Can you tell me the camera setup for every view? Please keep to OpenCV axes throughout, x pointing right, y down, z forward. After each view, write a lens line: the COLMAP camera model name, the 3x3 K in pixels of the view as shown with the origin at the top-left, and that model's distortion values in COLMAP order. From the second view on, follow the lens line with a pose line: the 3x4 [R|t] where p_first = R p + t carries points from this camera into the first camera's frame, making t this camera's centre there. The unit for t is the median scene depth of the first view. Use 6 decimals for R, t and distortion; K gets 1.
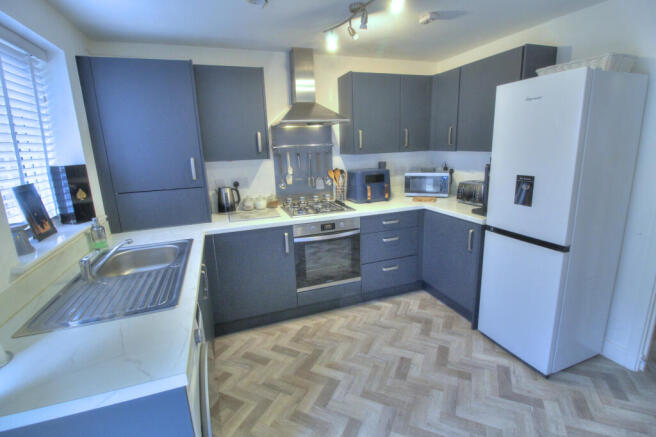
lens RADIAL K [[309.5, 0, 328.2], [0, 309.5, 216.5], [0, 0, 1]] dist [0.012157, -0.018985]
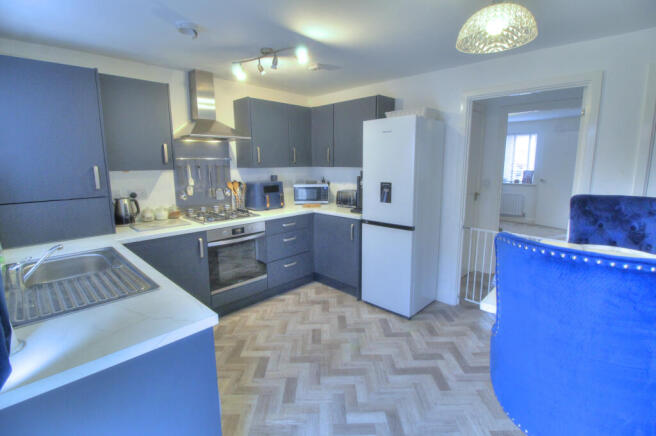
lens RADIAL K [[309.5, 0, 328.2], [0, 309.5, 216.0], [0, 0, 1]] dist [0.012157, -0.018985]
pose [[0.899547, -0.045466, 0.434452, -0.196290], [0.074099, 0.996037, -0.049186, 0.060264], [-0.430494, 0.076437, 0.899351, -0.149097]]
